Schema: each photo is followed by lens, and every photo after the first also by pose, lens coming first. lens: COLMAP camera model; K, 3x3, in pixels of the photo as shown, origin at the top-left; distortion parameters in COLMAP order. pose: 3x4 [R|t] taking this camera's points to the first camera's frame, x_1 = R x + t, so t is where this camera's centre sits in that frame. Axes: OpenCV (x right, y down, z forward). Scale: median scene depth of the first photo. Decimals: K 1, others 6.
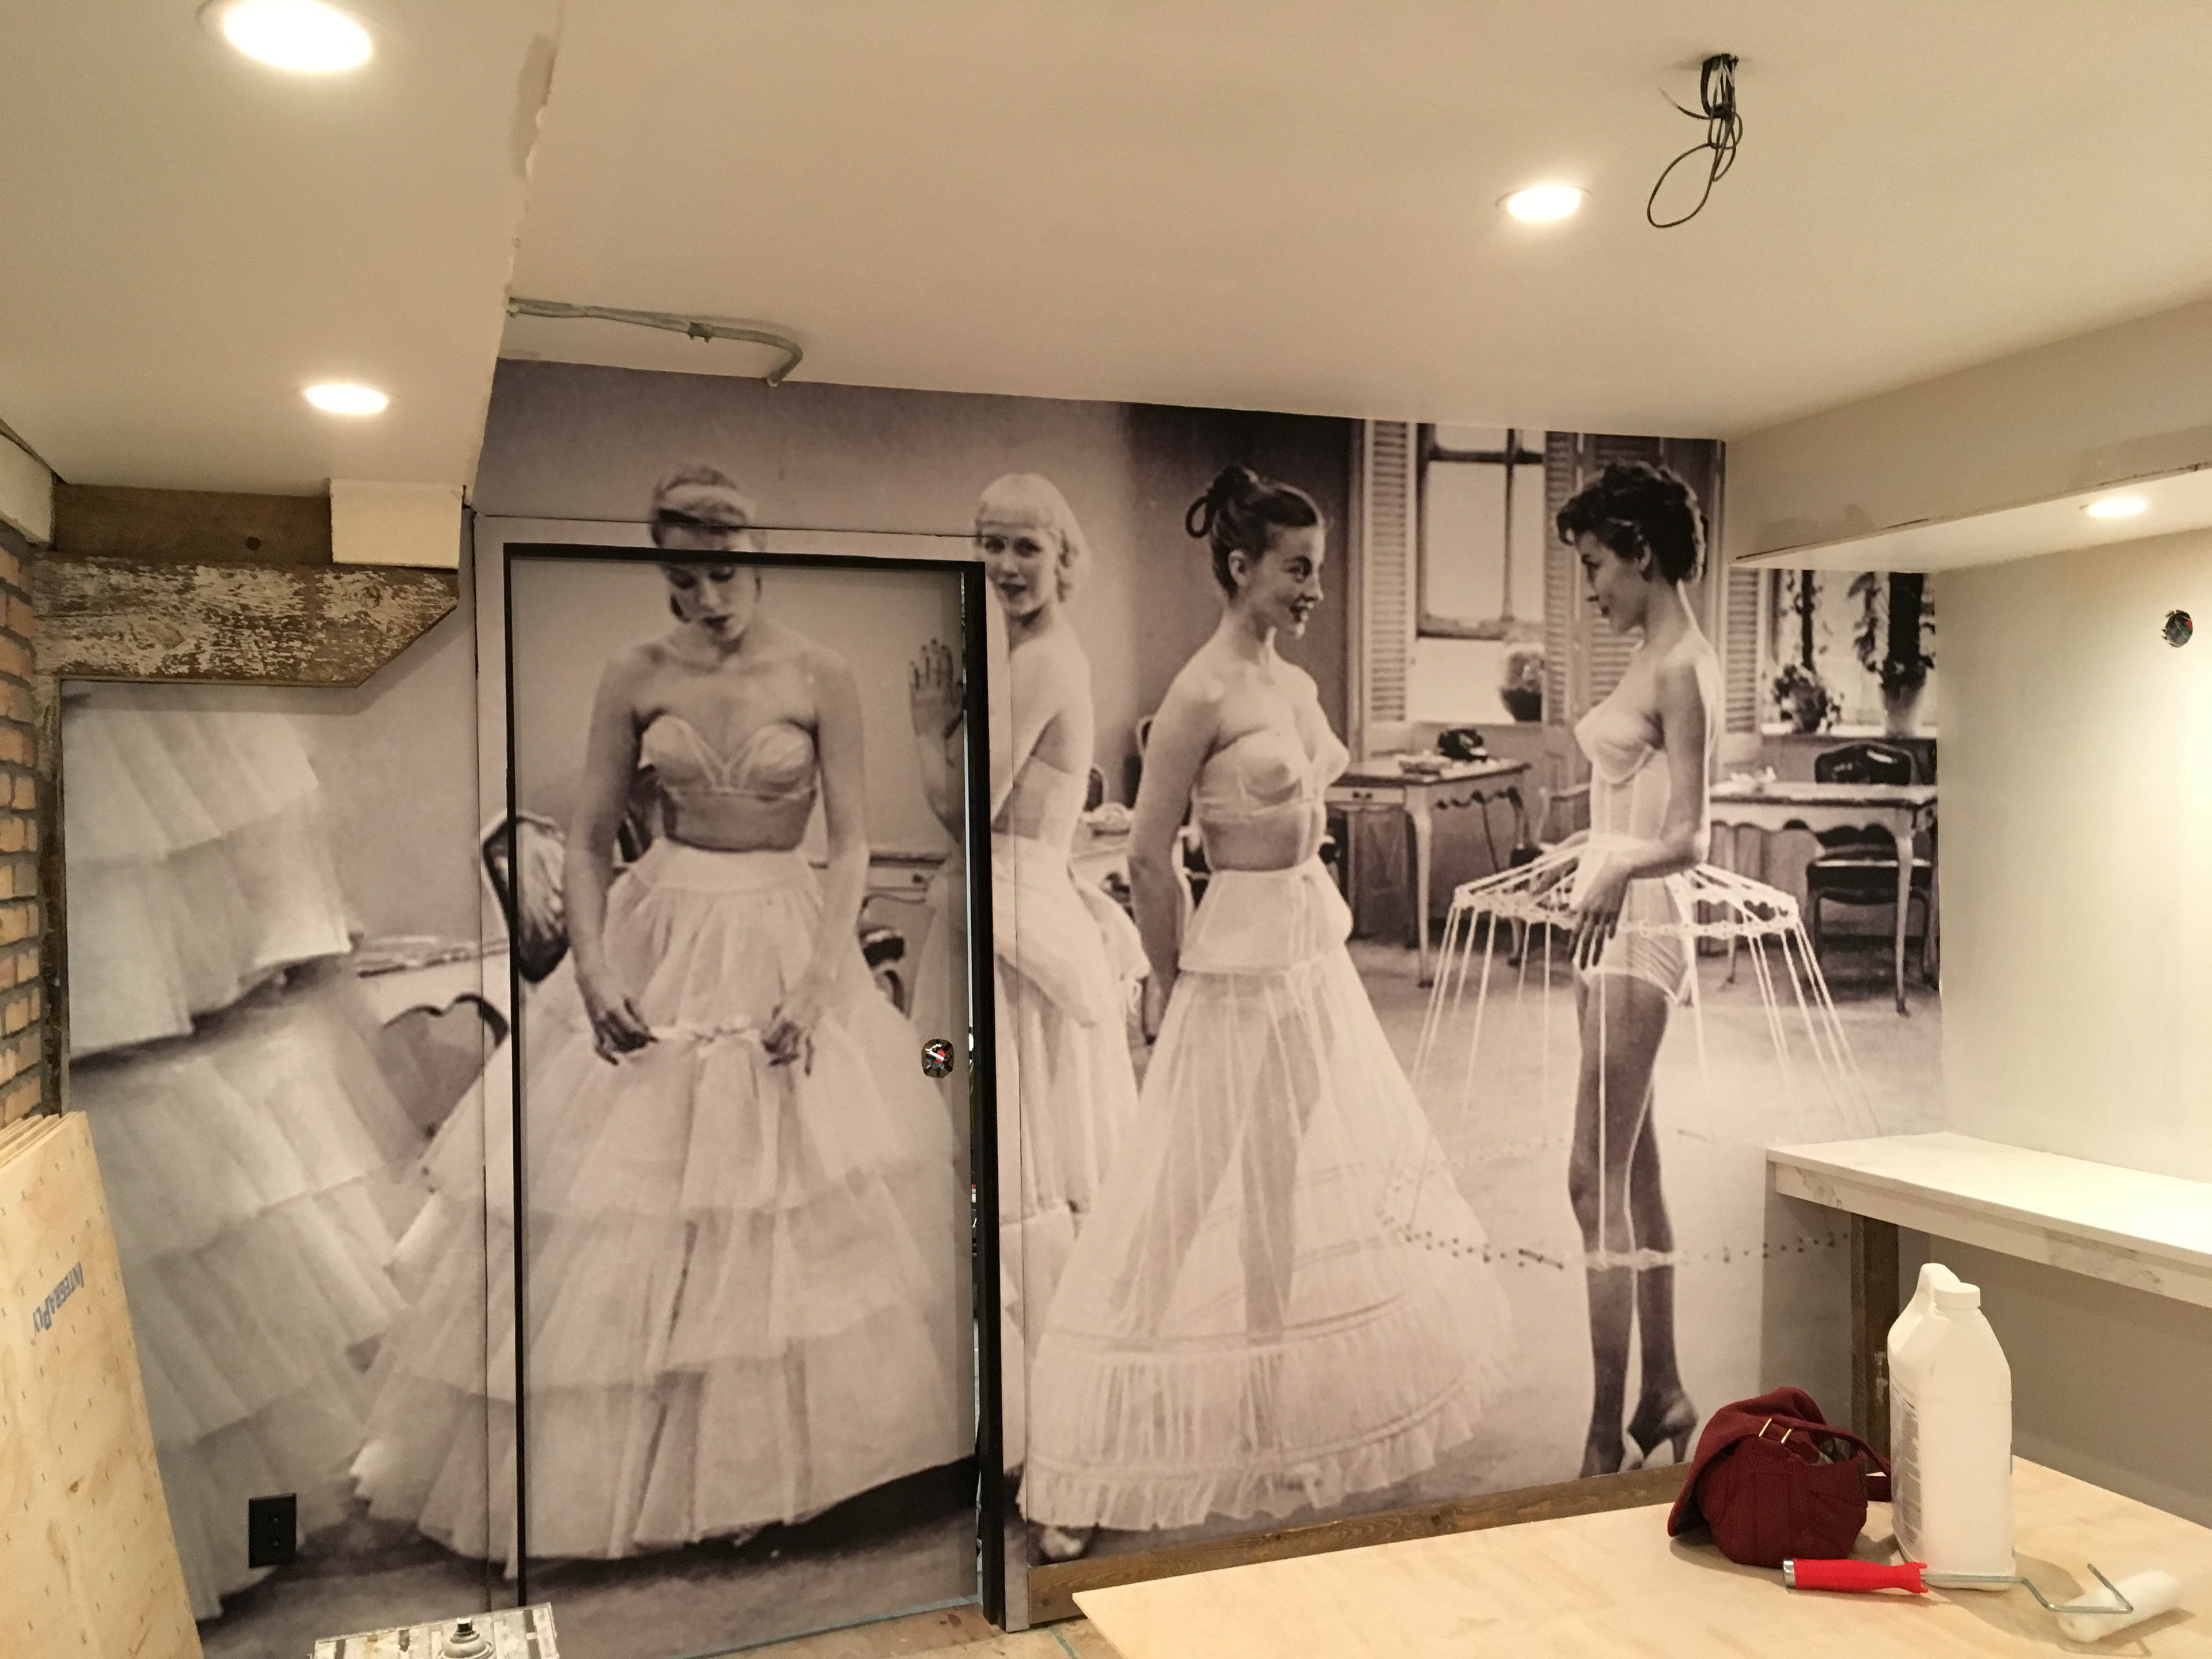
lens RADIAL K [[1893.2, 0, 1118.8], [0, 1893.2, 827.0], [0, 0, 1]] dist [0.062865, -0.050637]
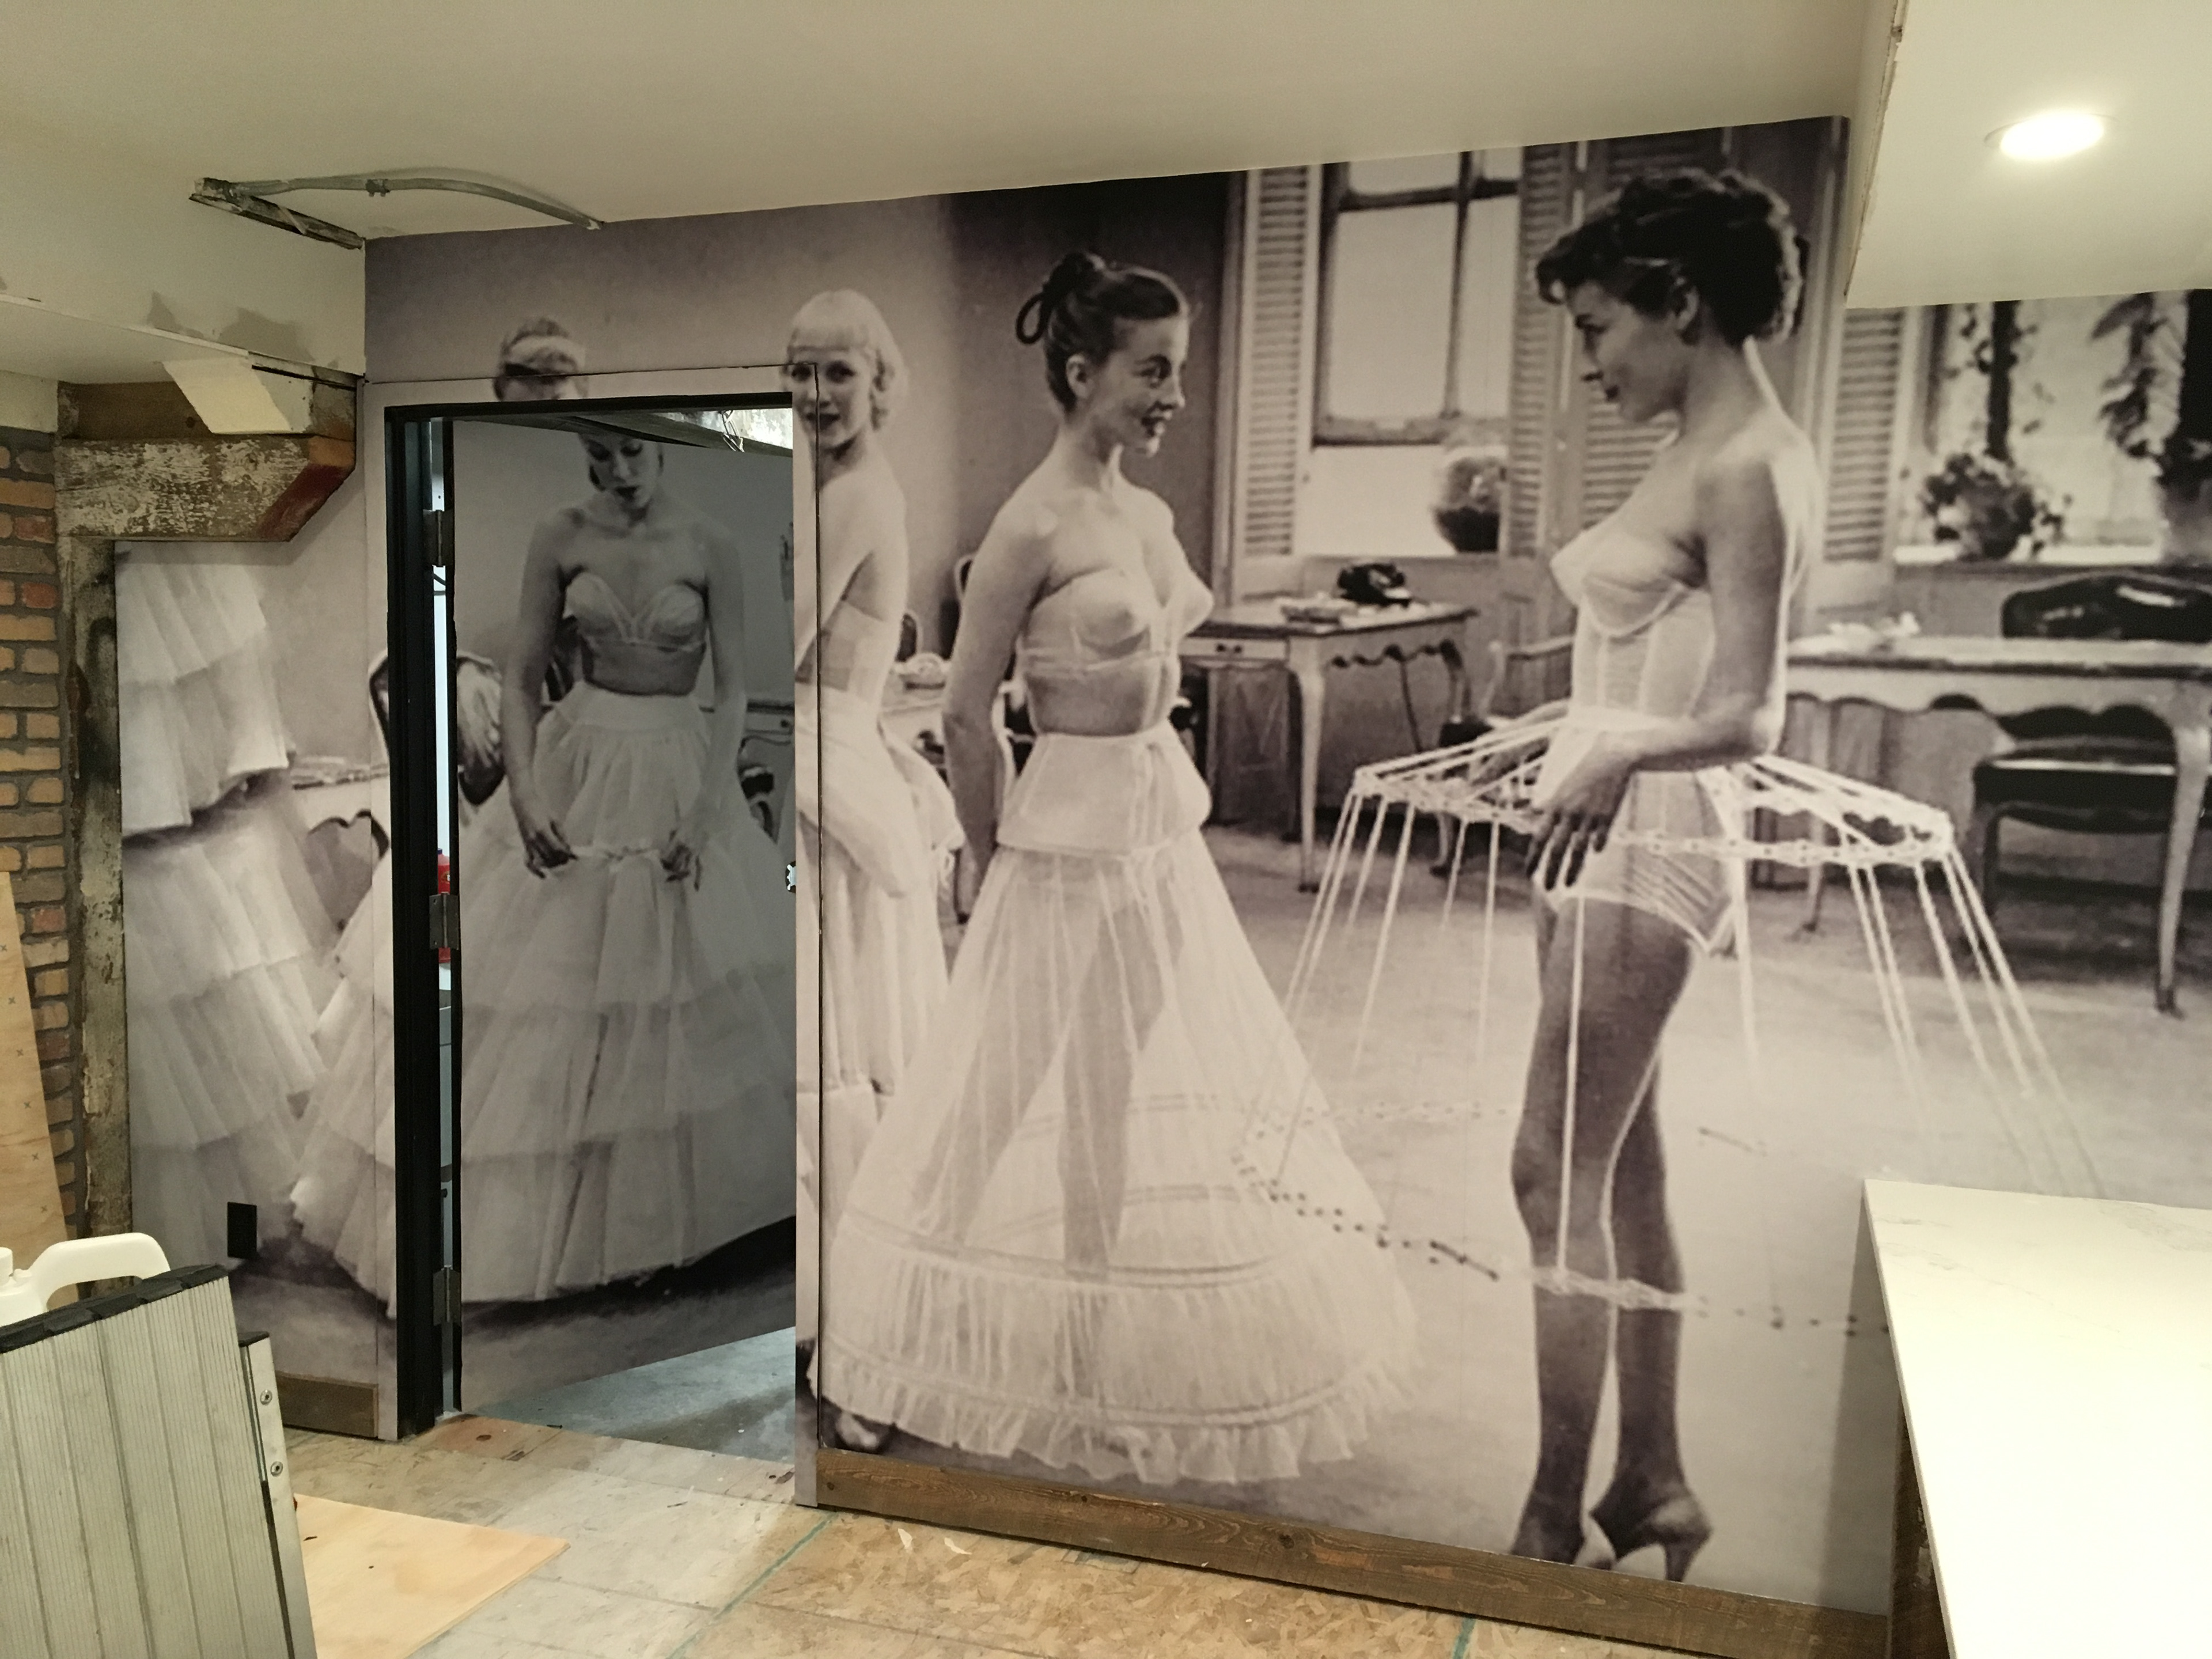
lens RADIAL K [[1893.2, 0, 1104.3], [0, 1893.2, 829.0], [0, 0, 1]] dist [0.062865, -0.050637]
pose [[0.765723, 0.069638, -0.639389, 0.620576], [-0.025850, 0.996650, 0.077591, -0.001336], [0.642651, -0.042885, 0.764958, 0.347975]]
